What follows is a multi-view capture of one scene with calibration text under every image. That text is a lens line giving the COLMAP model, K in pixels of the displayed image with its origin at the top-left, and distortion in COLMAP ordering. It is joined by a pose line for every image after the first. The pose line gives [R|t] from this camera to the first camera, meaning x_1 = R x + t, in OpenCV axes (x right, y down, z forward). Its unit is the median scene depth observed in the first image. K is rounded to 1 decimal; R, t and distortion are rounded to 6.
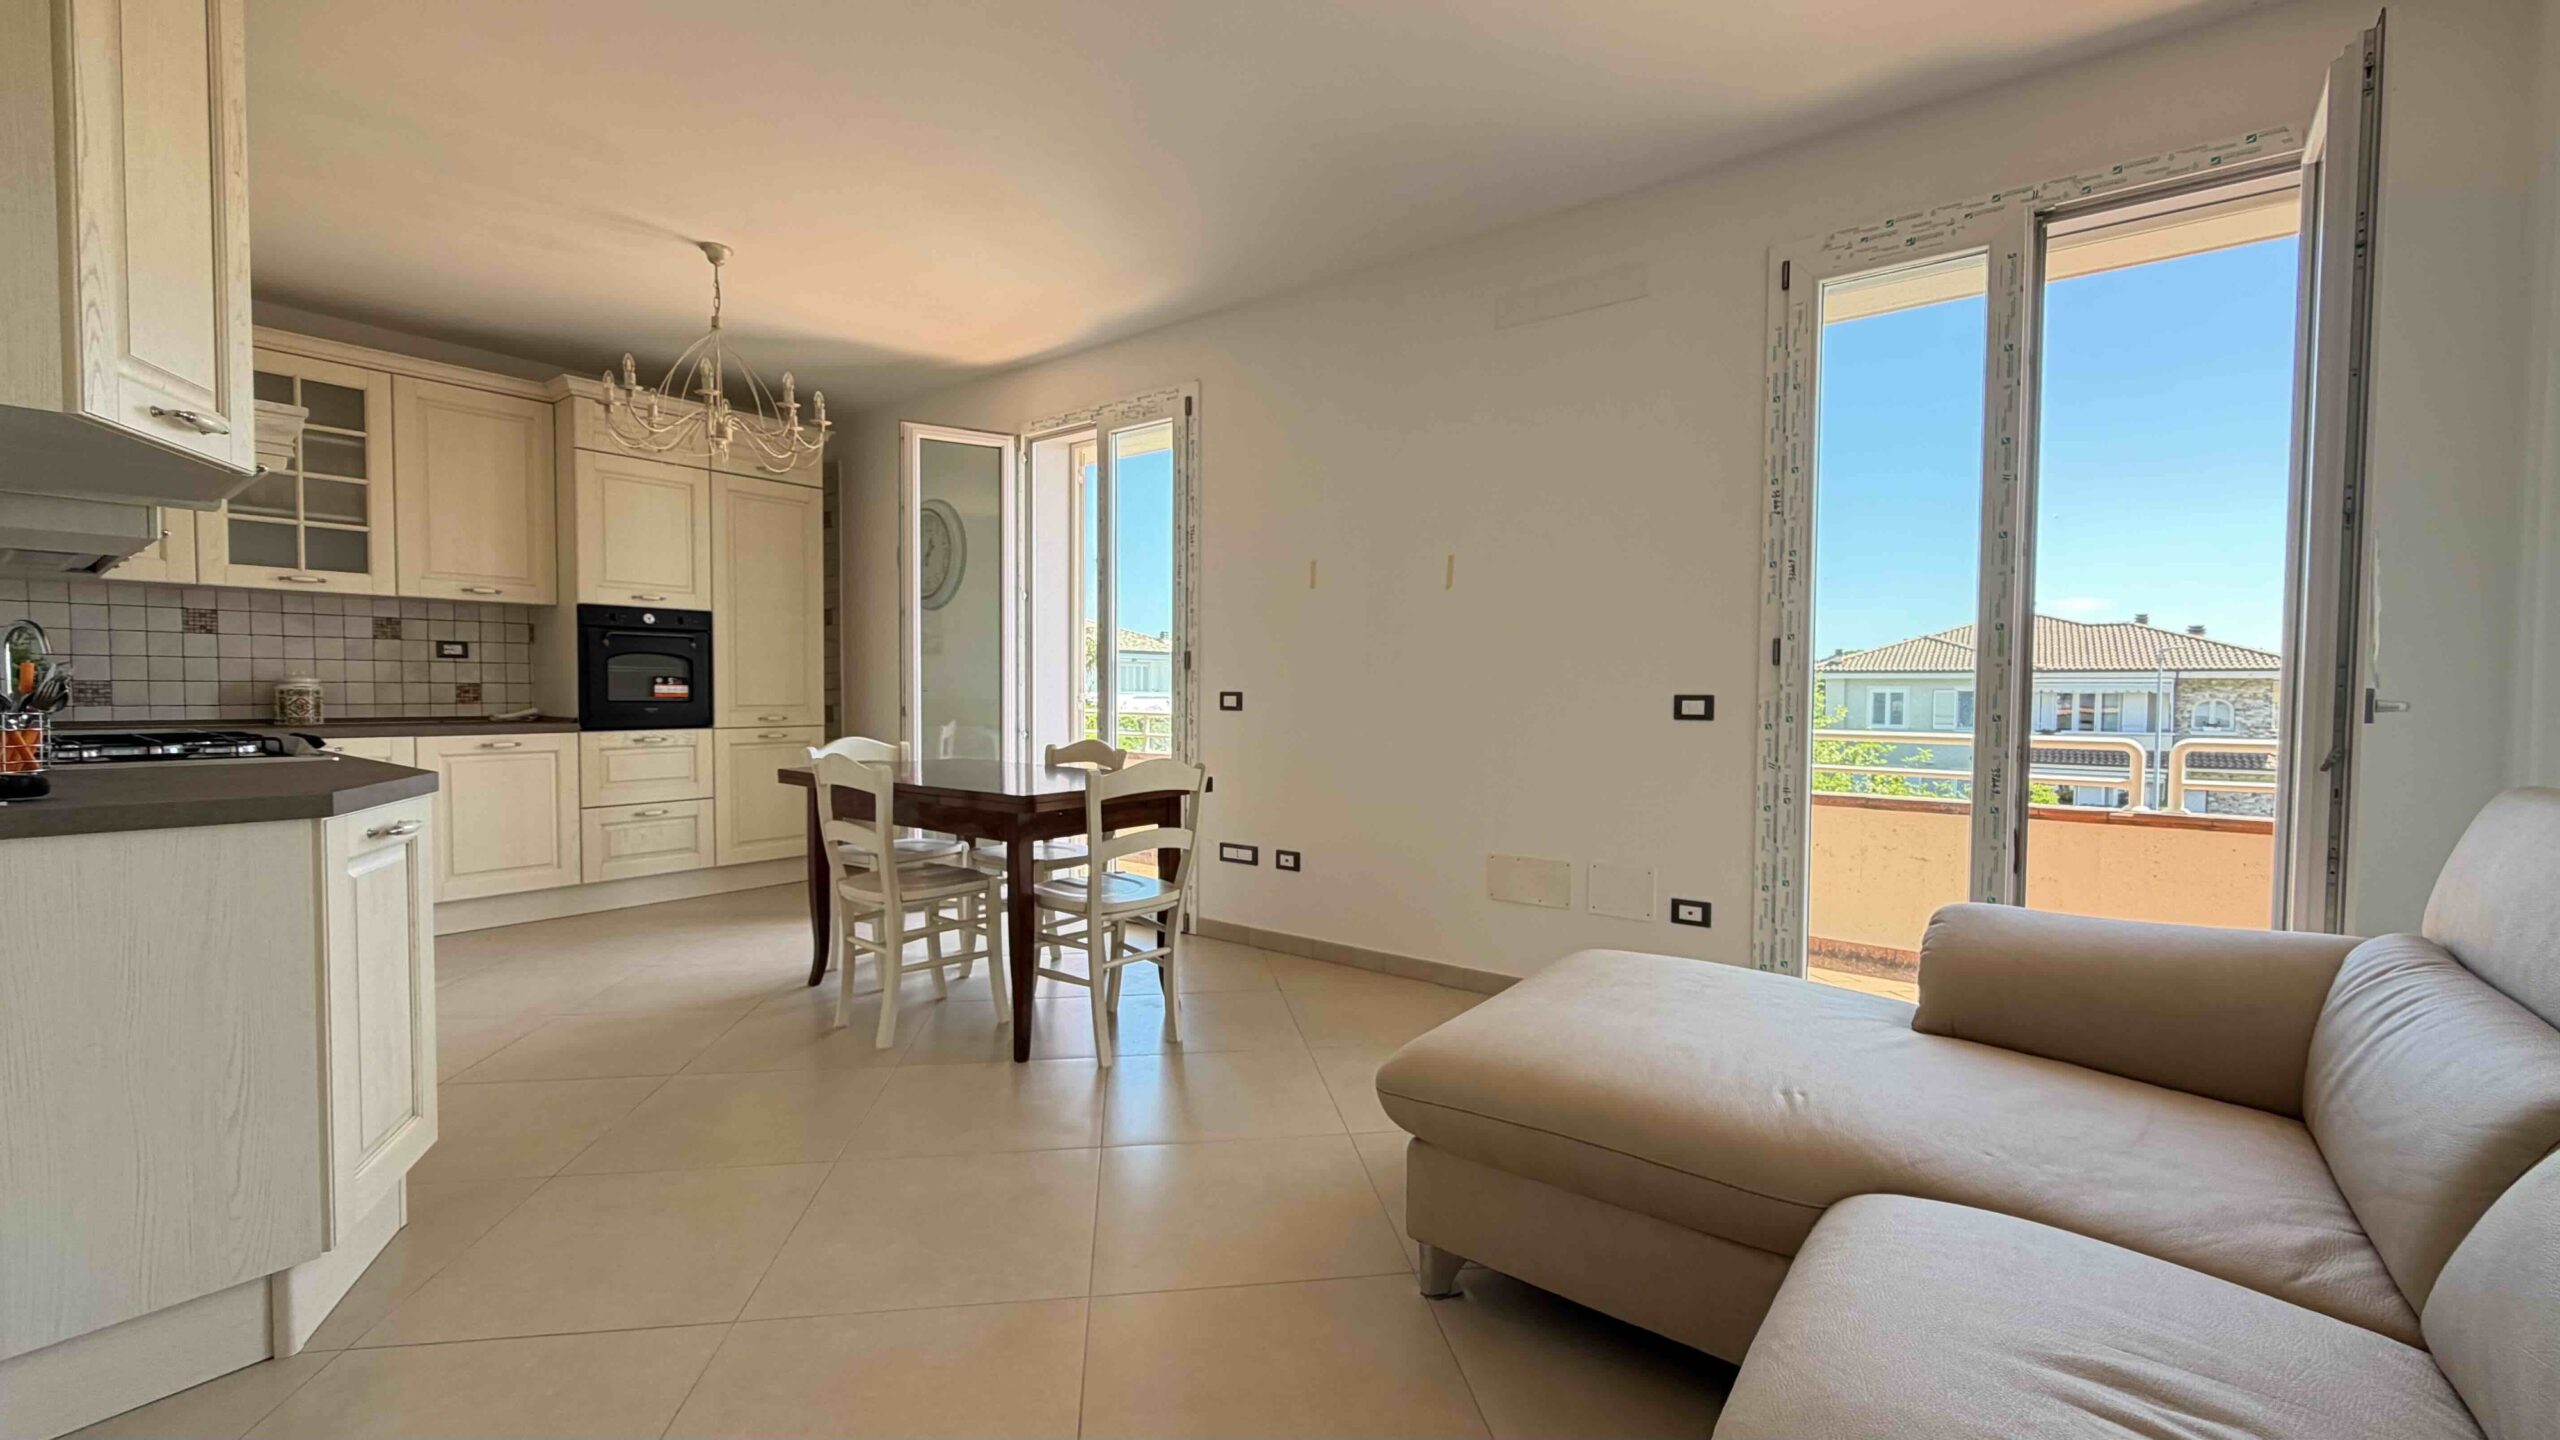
lens RADIAL K [[1009.0, 0, 1291.0], [0, 1009.0, 717.3], [0, 0, 1]] dist [0.003059, 0.000160]
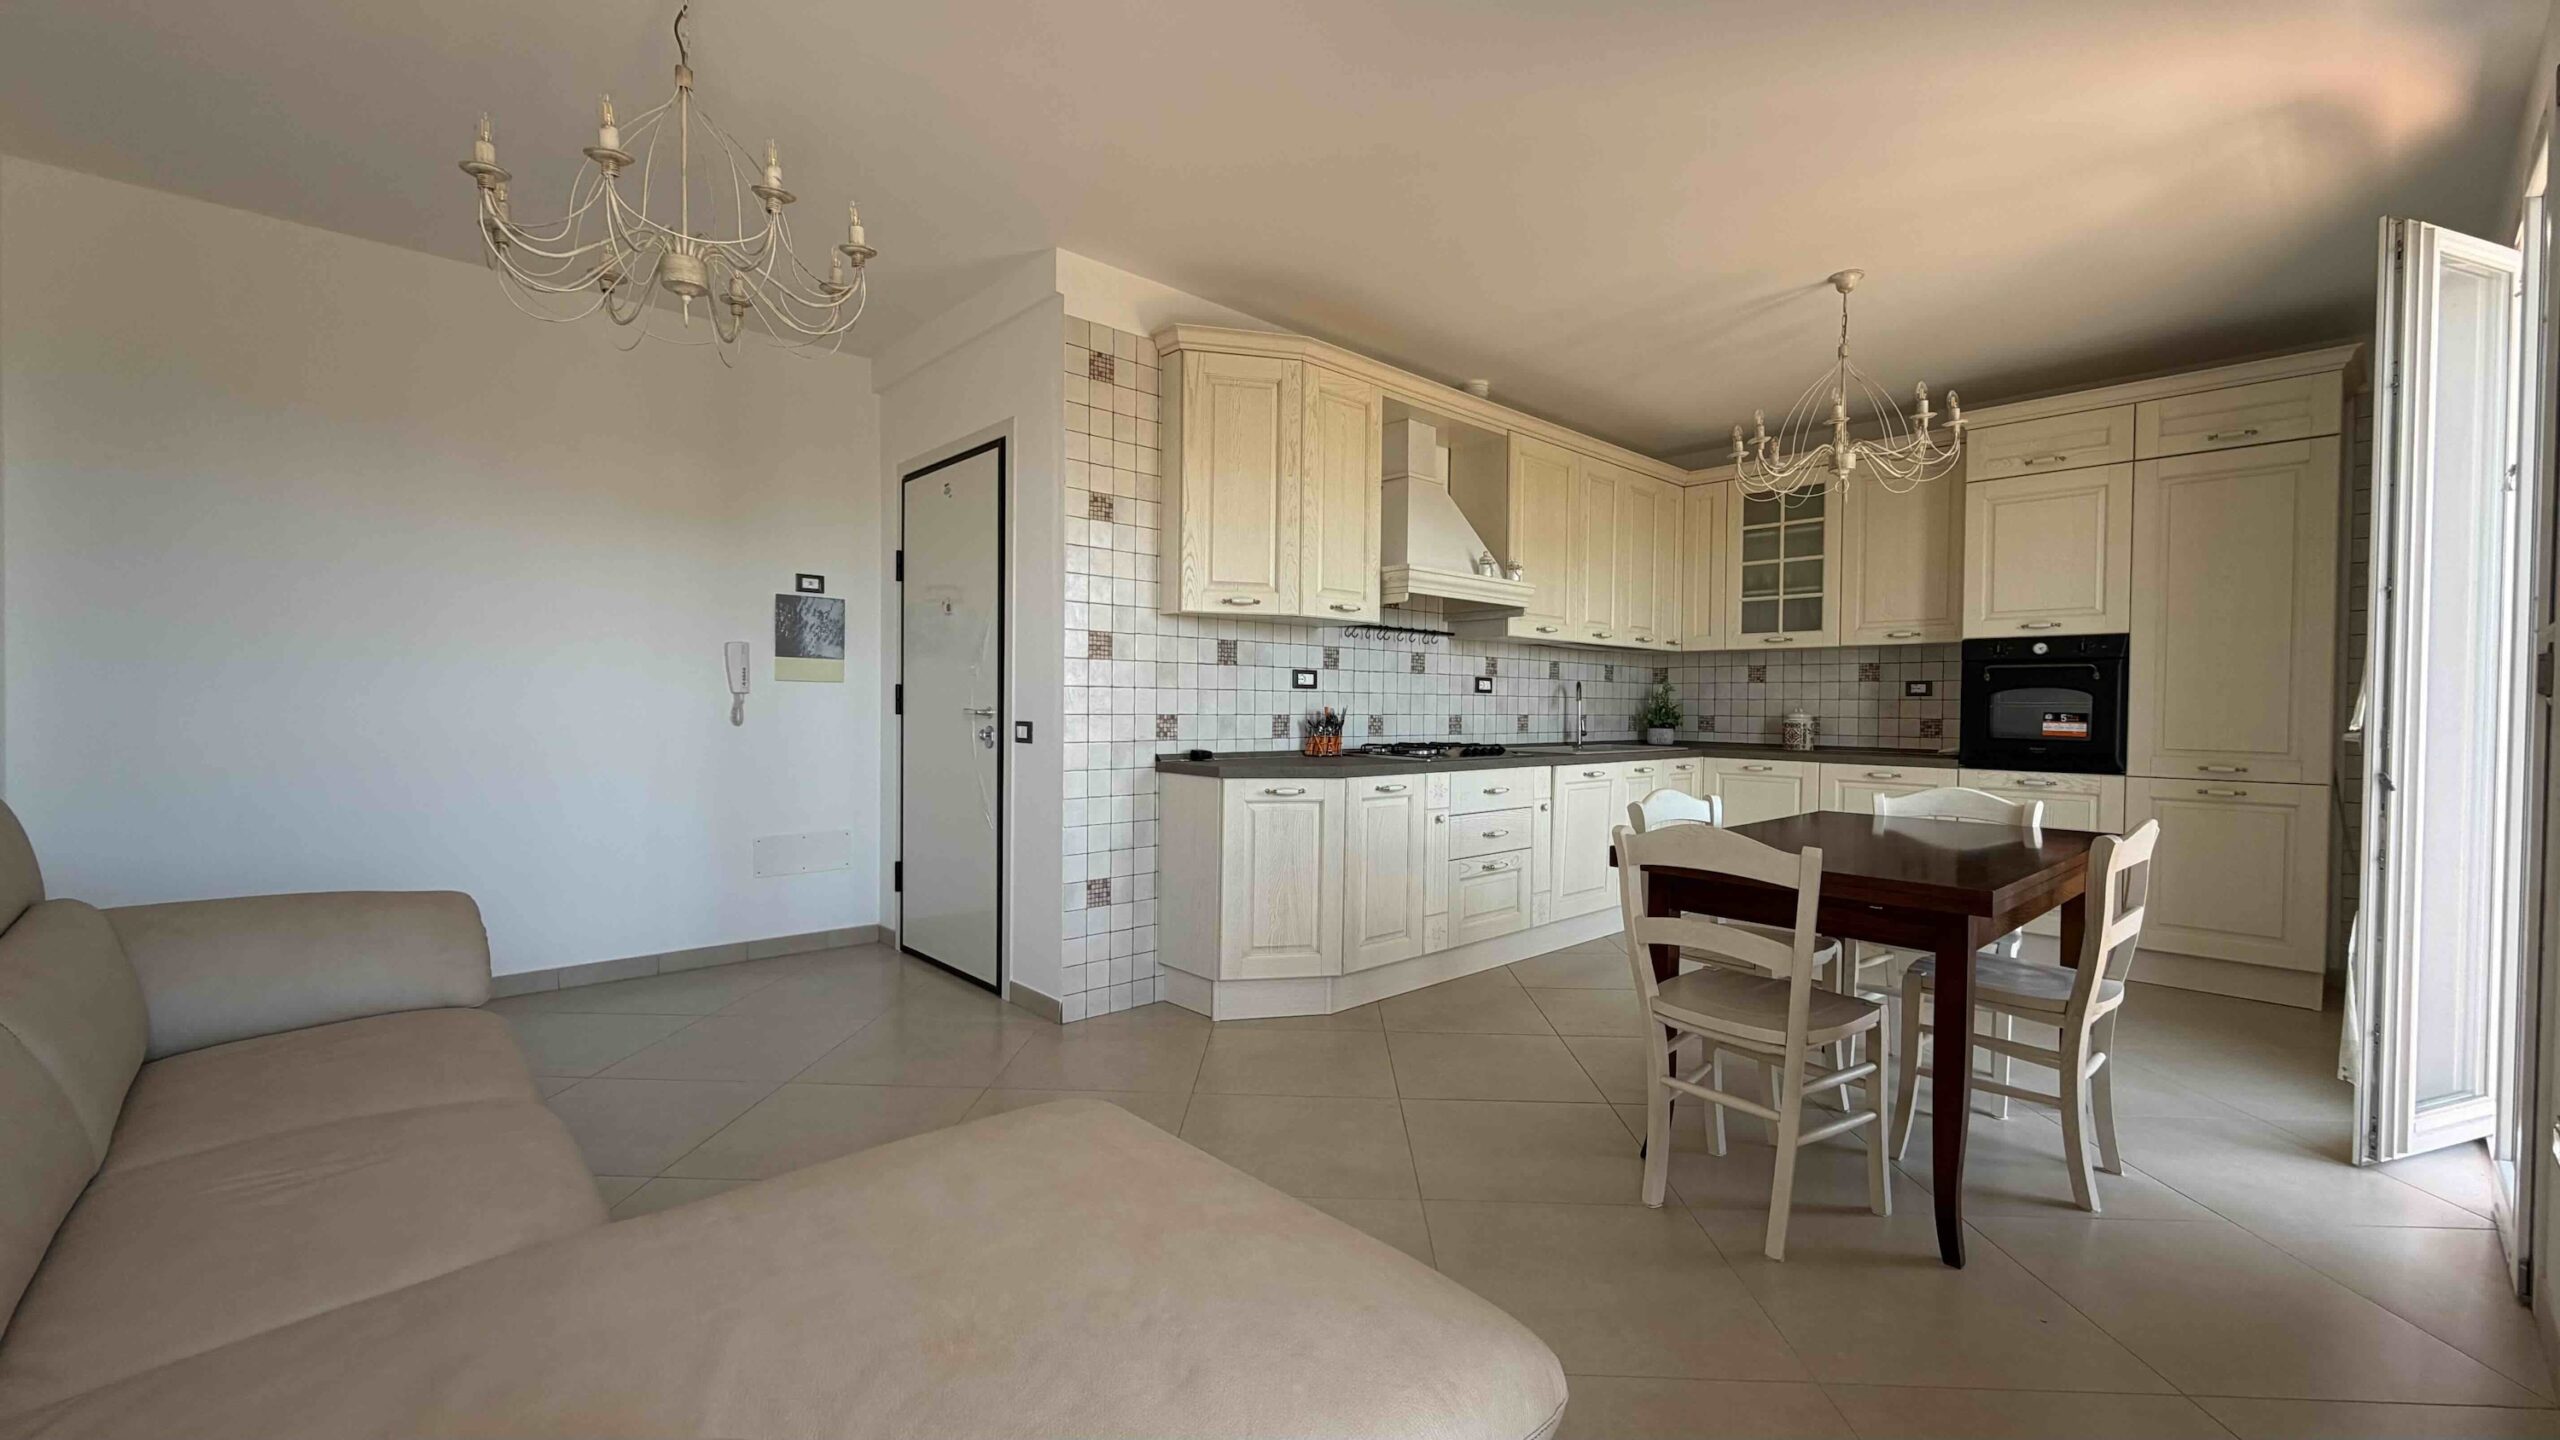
lens RADIAL K [[1009.0, 0, 1268.7], [0, 1009.0, 720.3], [0, 0, 1]] dist [0.003059, 0.000160]
pose [[-0.181541, 0.007091, -0.983358, 0.391980], [-0.040360, 0.999078, 0.014656, -0.019873], [0.982555, 0.042349, -0.181088, 0.506511]]
